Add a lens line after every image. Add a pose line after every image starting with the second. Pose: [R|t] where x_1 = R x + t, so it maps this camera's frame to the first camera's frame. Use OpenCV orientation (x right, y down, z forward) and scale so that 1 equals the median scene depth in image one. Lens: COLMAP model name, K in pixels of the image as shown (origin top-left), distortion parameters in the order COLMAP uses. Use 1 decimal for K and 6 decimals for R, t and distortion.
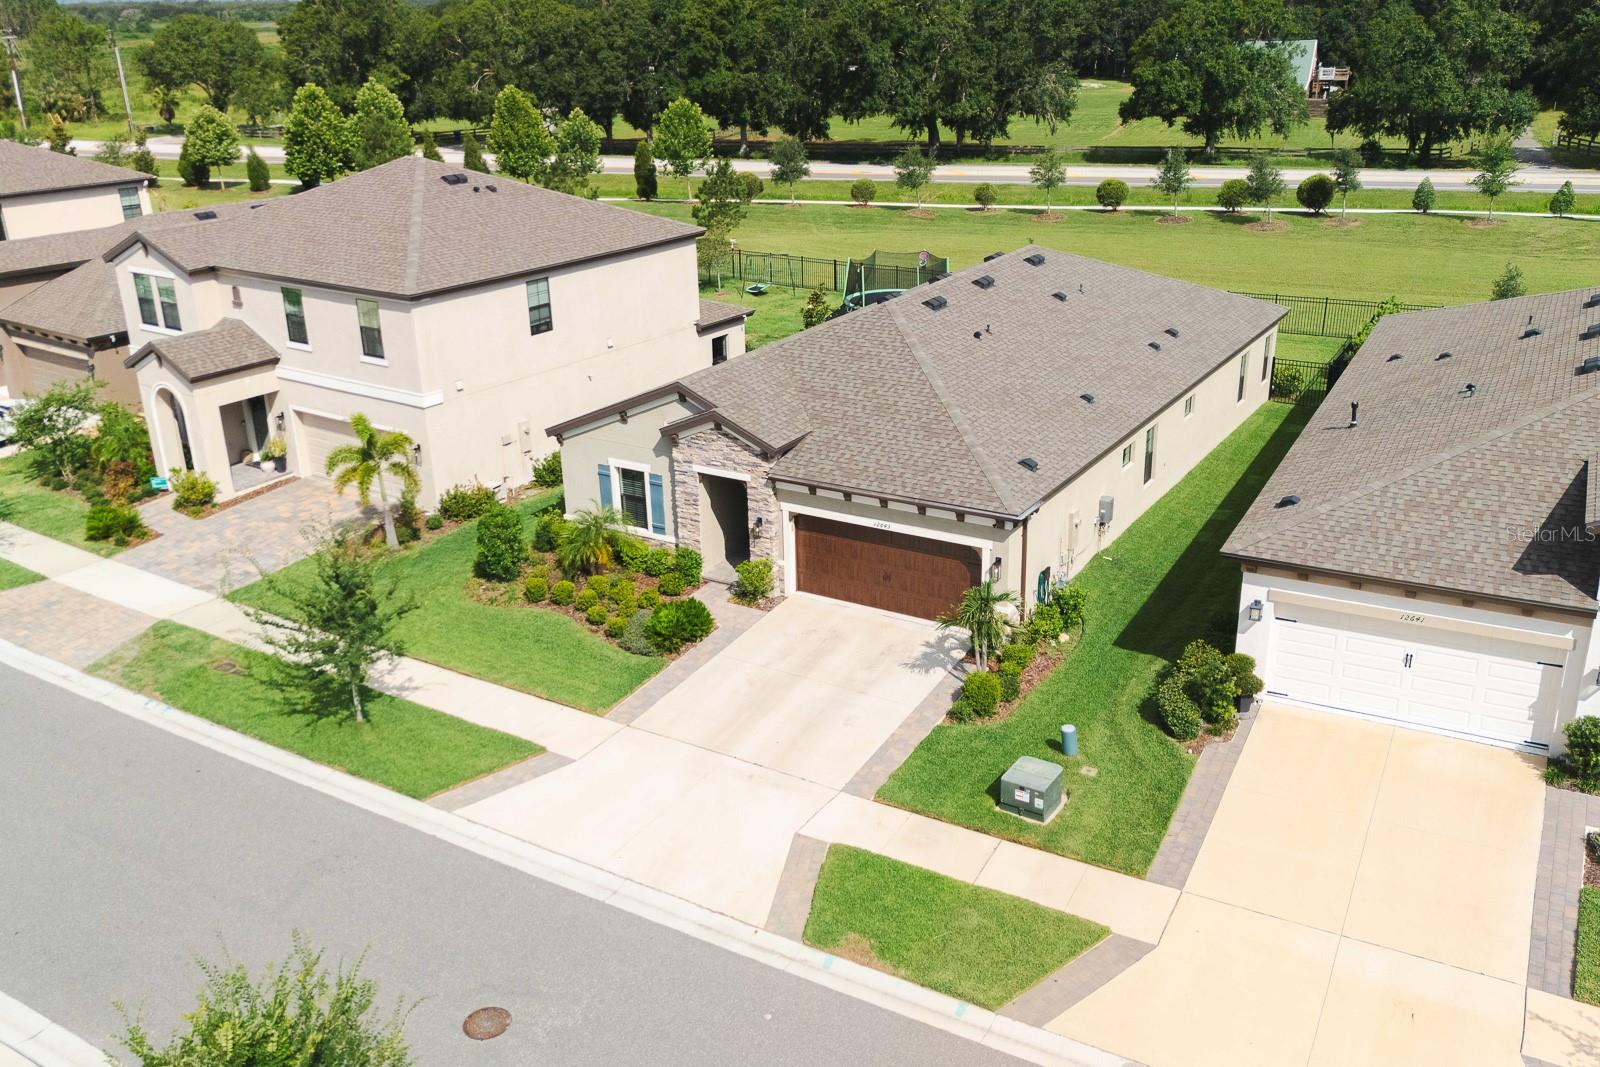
lens RADIAL K [[1414.6, 0, 800.0], [0, 1414.6, 533.5], [0, 0, 1]] dist [0.058283, 0.004490]
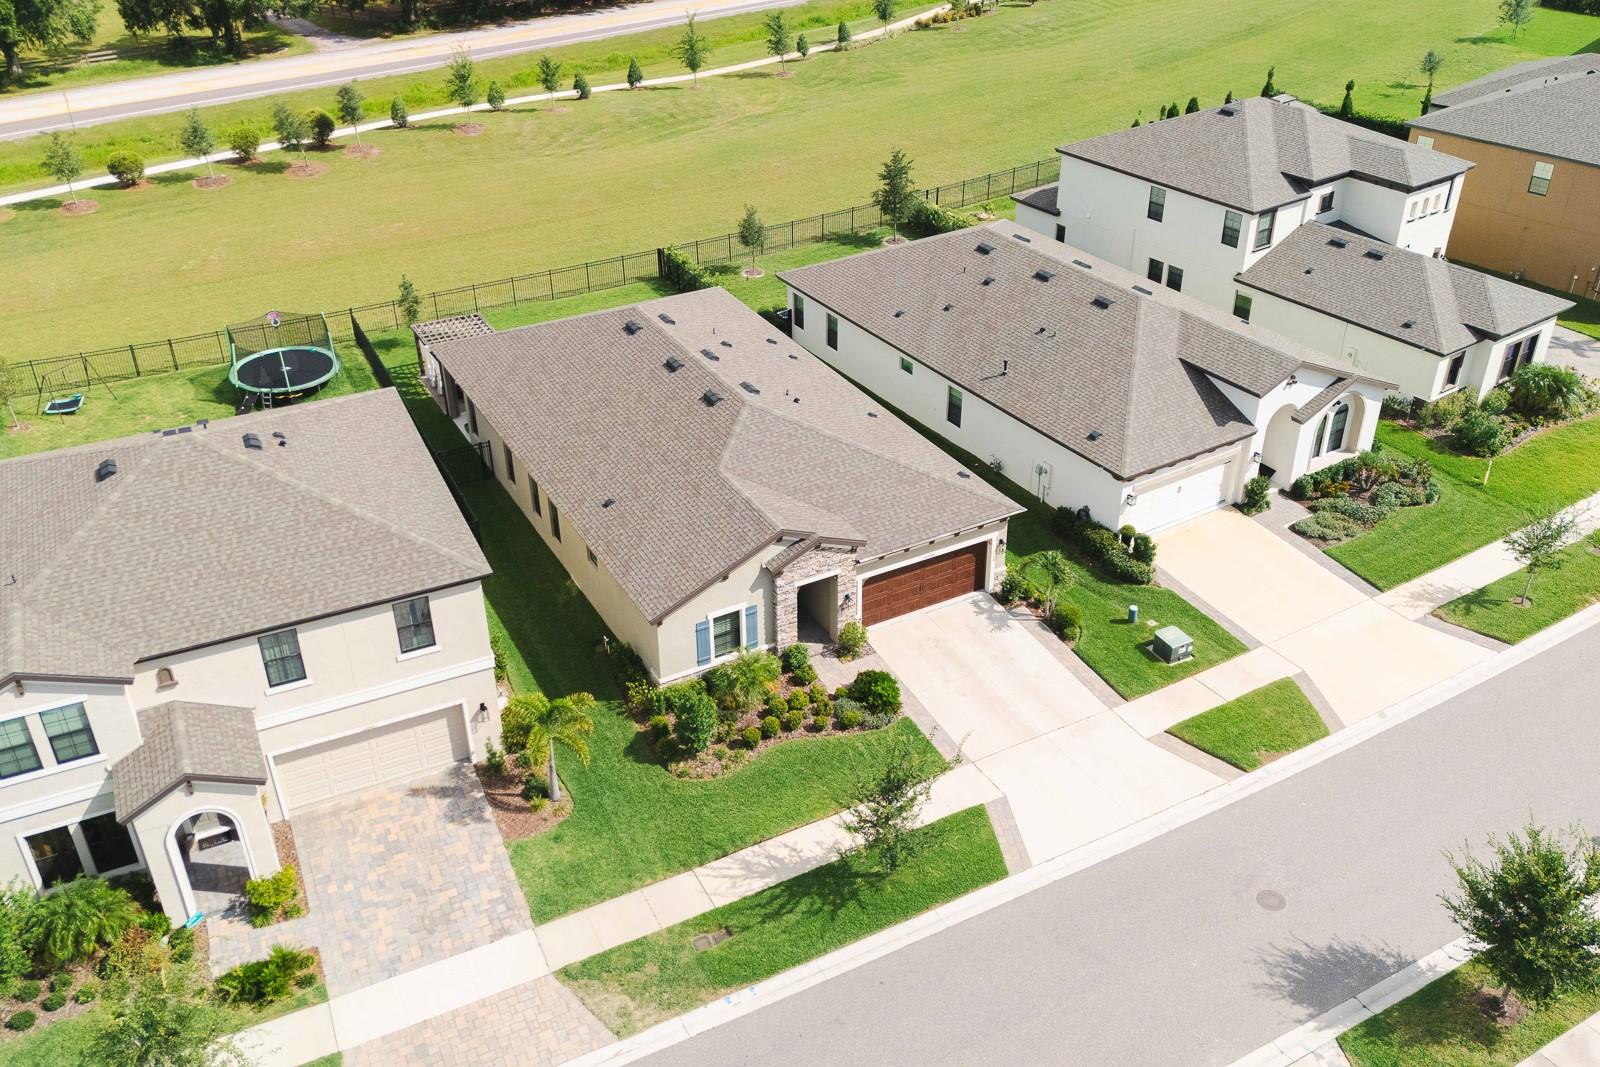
lens RADIAL K [[1414.6, 0, 800.0], [0, 1414.6, 533.5], [0, 0, 1]] dist [0.058283, 0.004490]
pose [[0.478688, -0.438459, 0.760665, -1.026120], [0.302684, 0.895676, 0.325801, -0.504503], [-0.824160, 0.074284, 0.561464, 0.292598]]
